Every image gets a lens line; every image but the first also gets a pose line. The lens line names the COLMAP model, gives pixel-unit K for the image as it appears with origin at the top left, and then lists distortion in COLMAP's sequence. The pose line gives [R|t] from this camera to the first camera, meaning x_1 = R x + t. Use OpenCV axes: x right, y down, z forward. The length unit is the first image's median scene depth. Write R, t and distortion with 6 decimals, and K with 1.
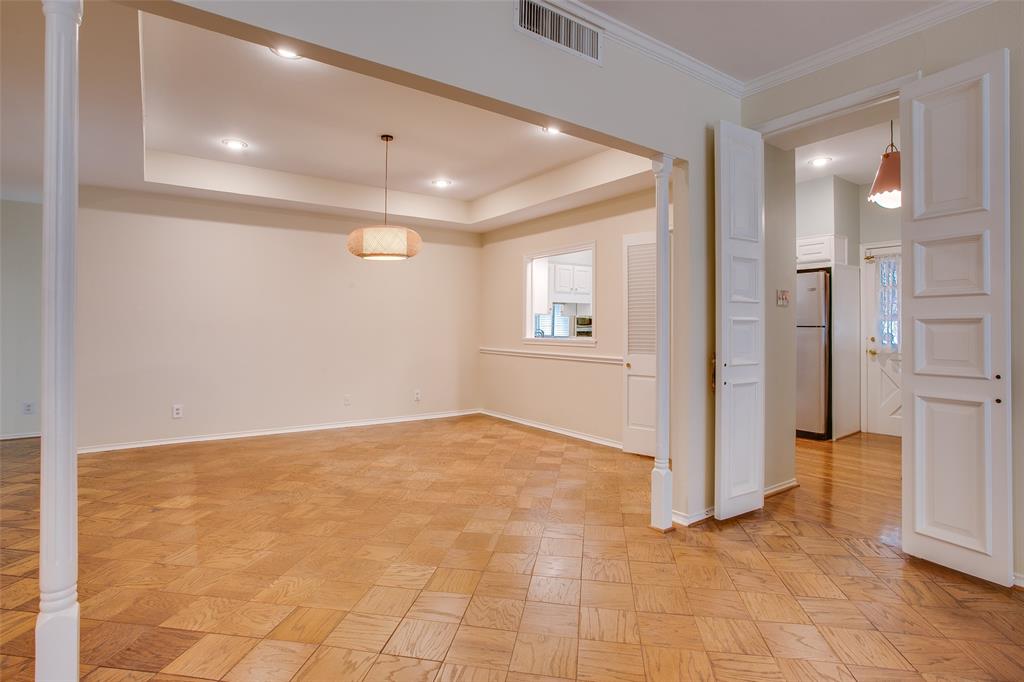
lens RADIAL K [[525.0, 0, 498.8], [0, 525.0, 324.0], [0, 0, 1]] dist [-0.048703, 0.026205]
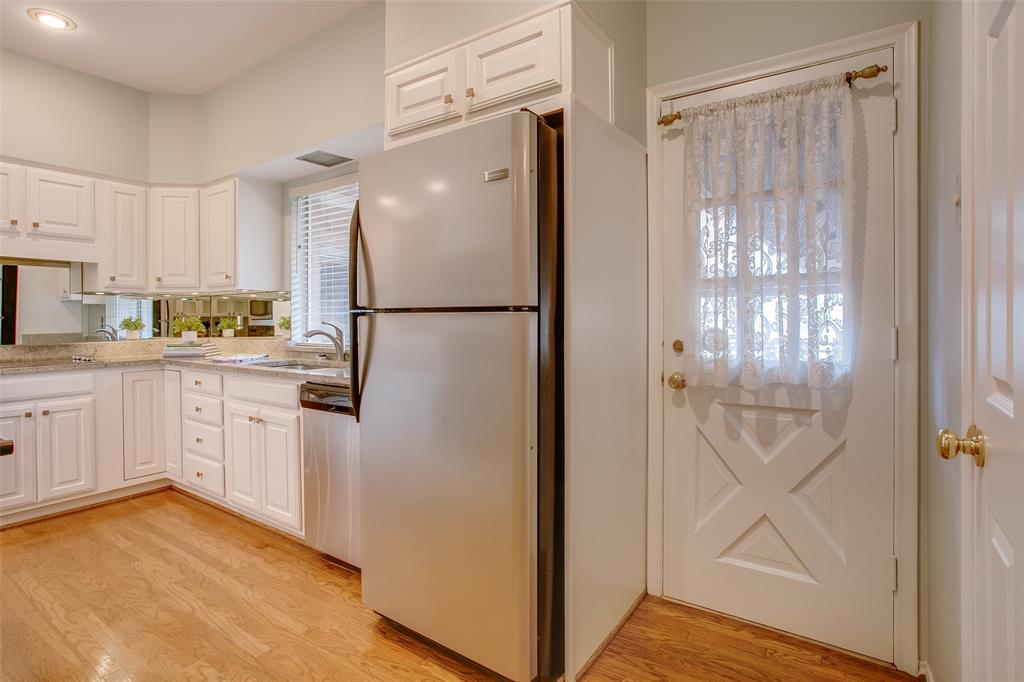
lens RADIAL K [[525.0, 0, 498.8], [0, 525.0, 324.0], [0, 0, 1]] dist [-0.048703, 0.026205]
pose [[0.943638, -0.006250, 0.330920, 0.487630], [0.002688, 0.999933, 0.011220, 0.009322], [-0.330968, -0.009698, 0.943592, 0.698151]]
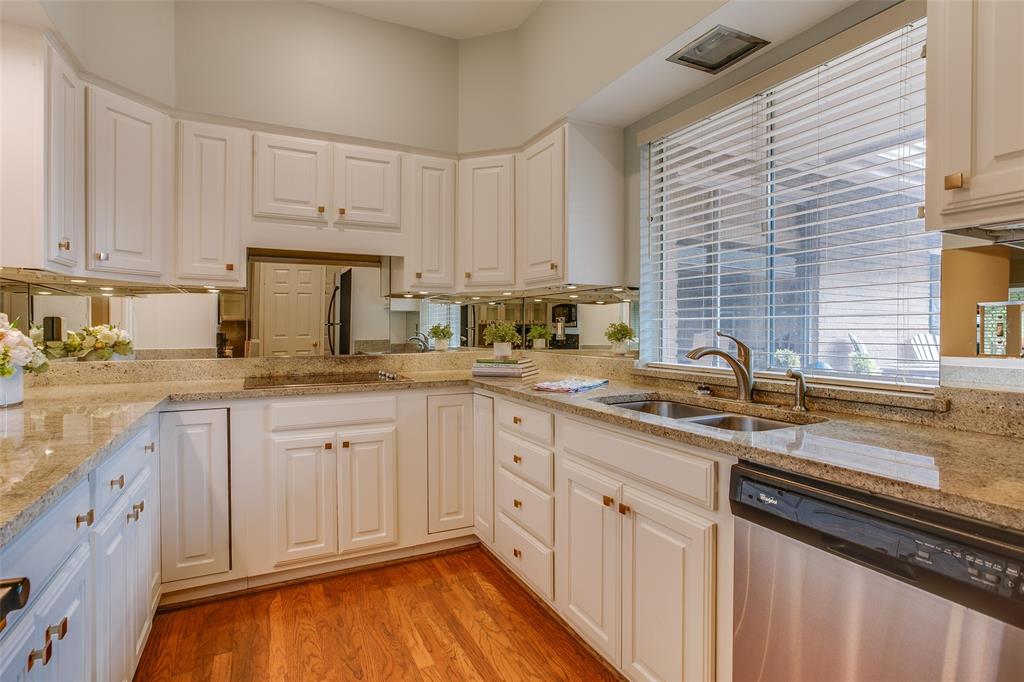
lens RADIAL K [[517.8, 0, 517.2], [0, 517.8, 334.1], [0, 0, 1]] dist [-0.046438, 0.024413]
pose [[0.989895, 0.003053, -0.141772, 0.420539], [-0.001003, 0.999894, 0.014530, 0.009330], [0.141801, -0.014241, 0.989793, 0.951169]]
